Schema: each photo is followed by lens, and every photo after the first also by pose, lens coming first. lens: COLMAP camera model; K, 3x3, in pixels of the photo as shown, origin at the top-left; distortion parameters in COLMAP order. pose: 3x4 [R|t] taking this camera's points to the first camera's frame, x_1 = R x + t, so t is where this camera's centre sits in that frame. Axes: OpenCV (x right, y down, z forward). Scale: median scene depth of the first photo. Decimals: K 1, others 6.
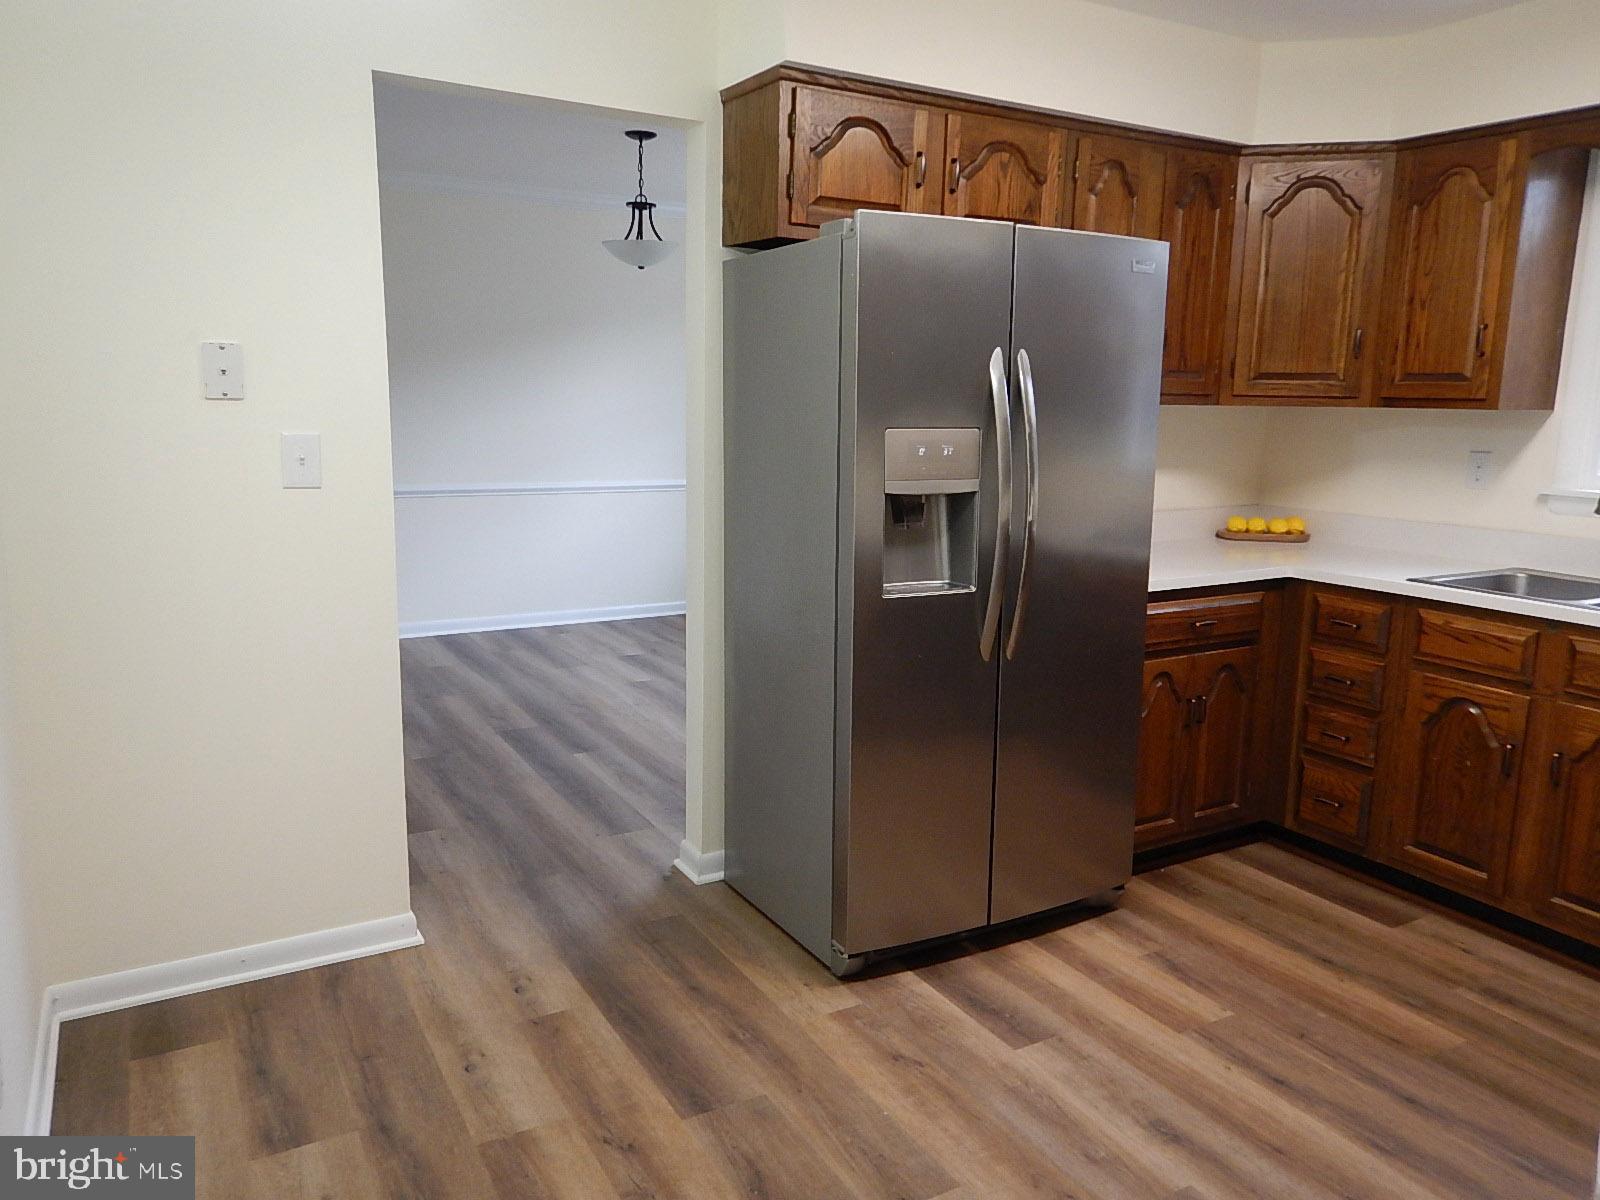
lens RADIAL K [[1138.9, 0, 781.0], [0, 1138.9, 594.2], [0, 0, 1]] dist [-0.012081, 0.000577]
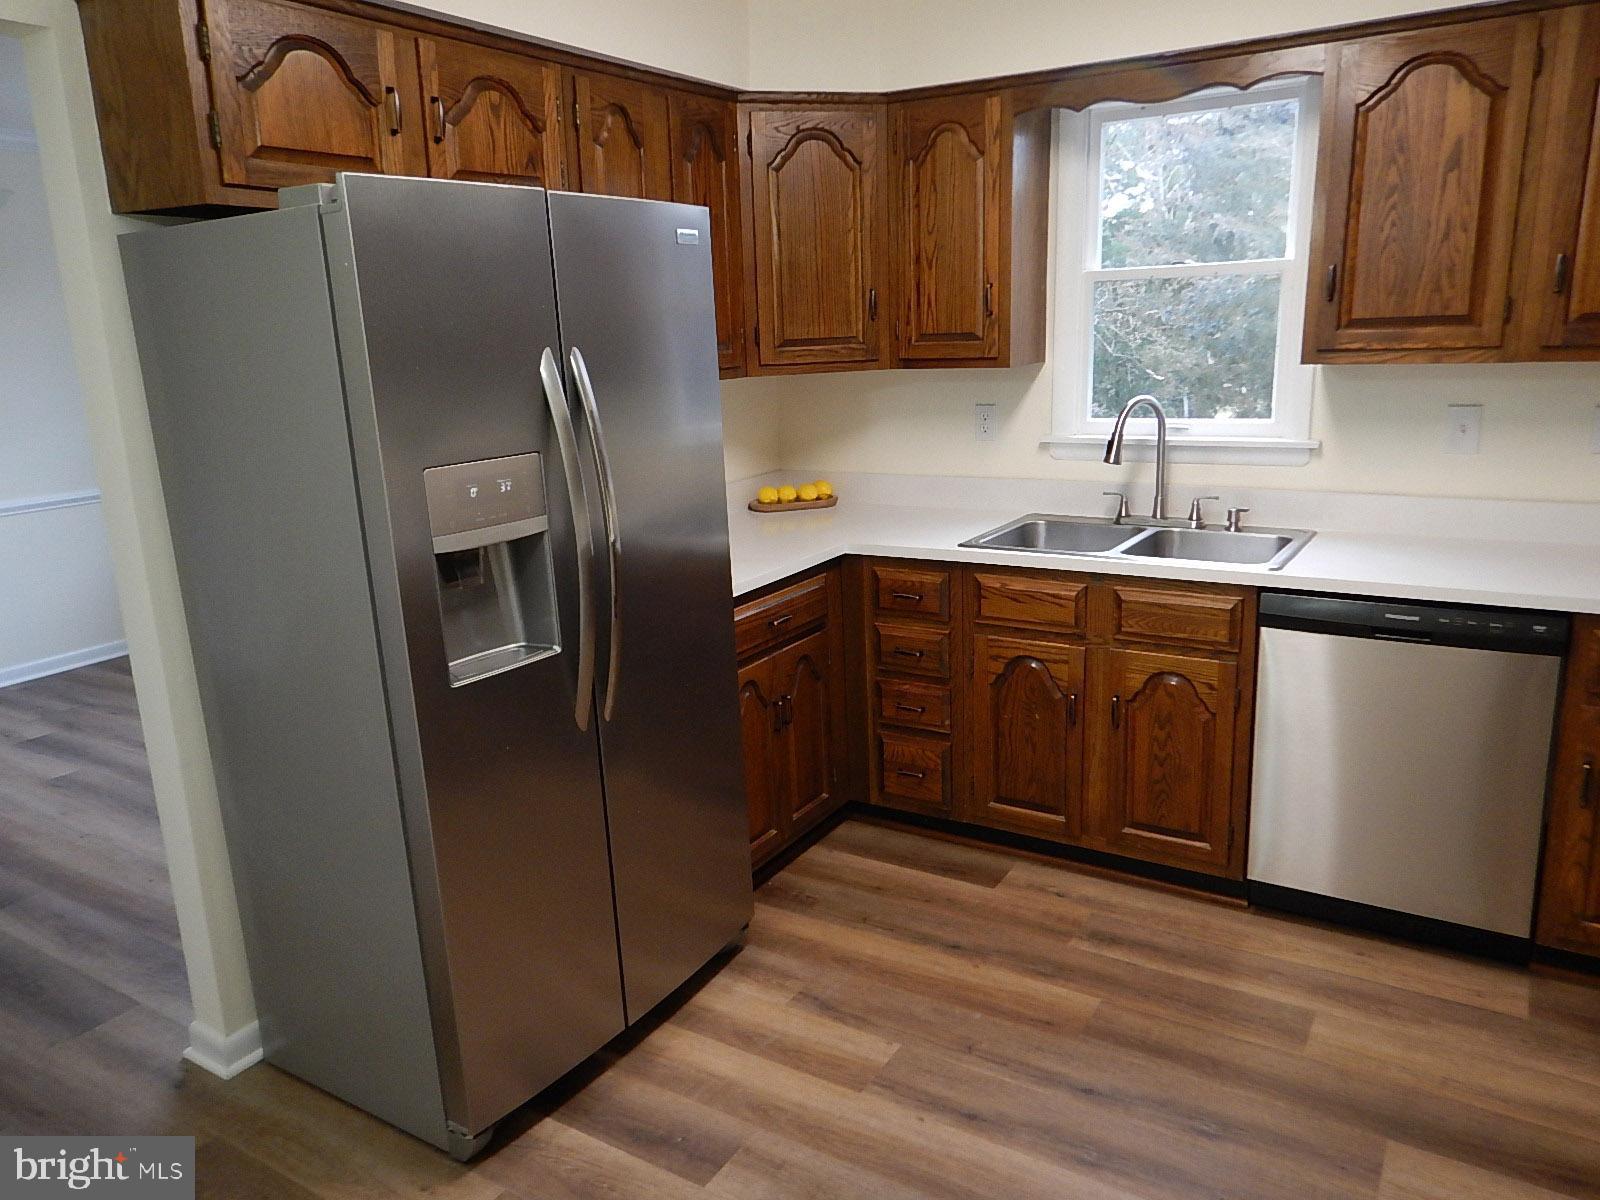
lens RADIAL K [[1140.8, 0, 799.9], [0, 1140.8, 595.8], [0, 0, 1]] dist [0.000021, -0.005119]
pose [[0.873413, -0.160945, 0.459617, -0.040731], [0.134496, 0.986821, 0.089973, -0.079853], [-0.468040, -0.016767, 0.883548, 0.180368]]
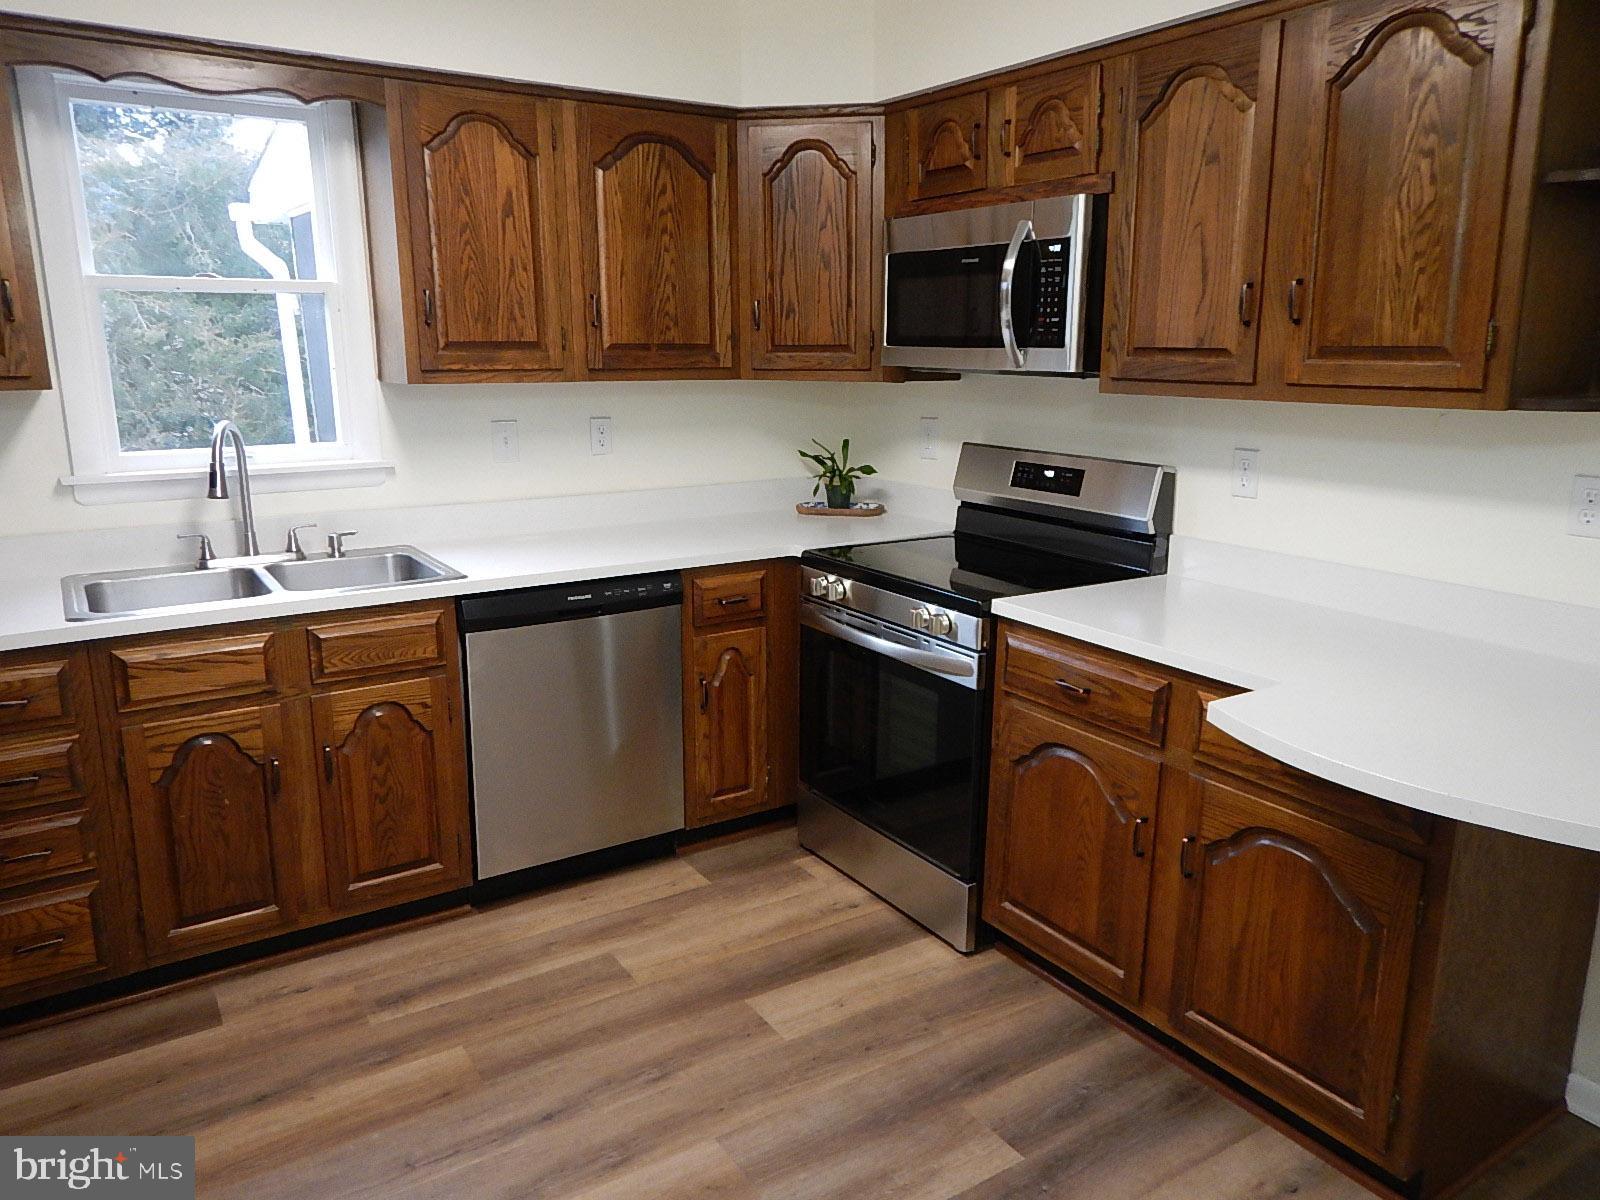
lens RADIAL K [[1140.8, 0, 799.9], [0, 1140.8, 595.8], [0, 0, 1]] dist [0.000021, -0.005119]
pose [[-0.085264, -0.229886, 0.969475, -0.229376], [0.166548, 0.956040, 0.241348, -0.133991], [-0.982340, 0.182043, -0.043229, 0.565043]]
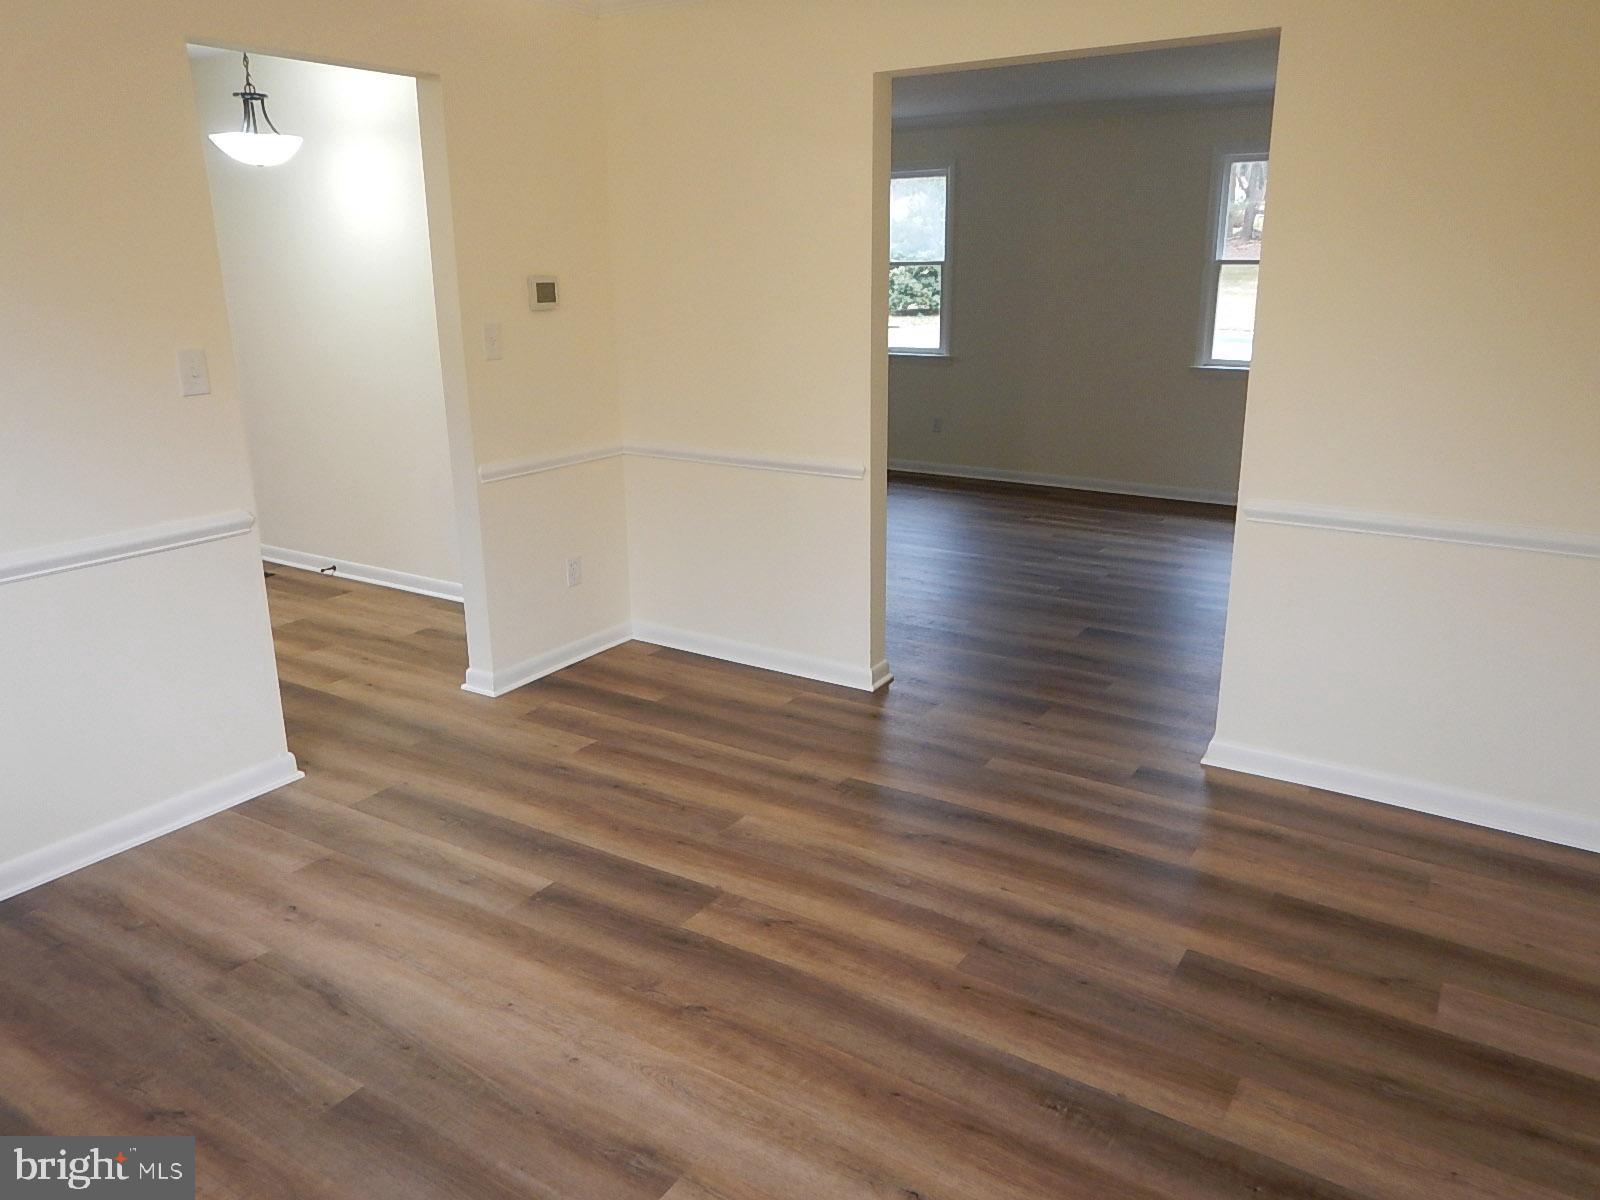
lens RADIAL K [[1140.8, 0, 799.9], [0, 1140.8, 595.8], [0, 0, 1]] dist [0.000021, -0.005119]
pose [[-0.881126, 0.124609, -0.456168, -0.041585], [-0.085084, 0.907138, 0.412144, -0.424717], [0.465164, 0.401963, -0.788701, 2.205851]]
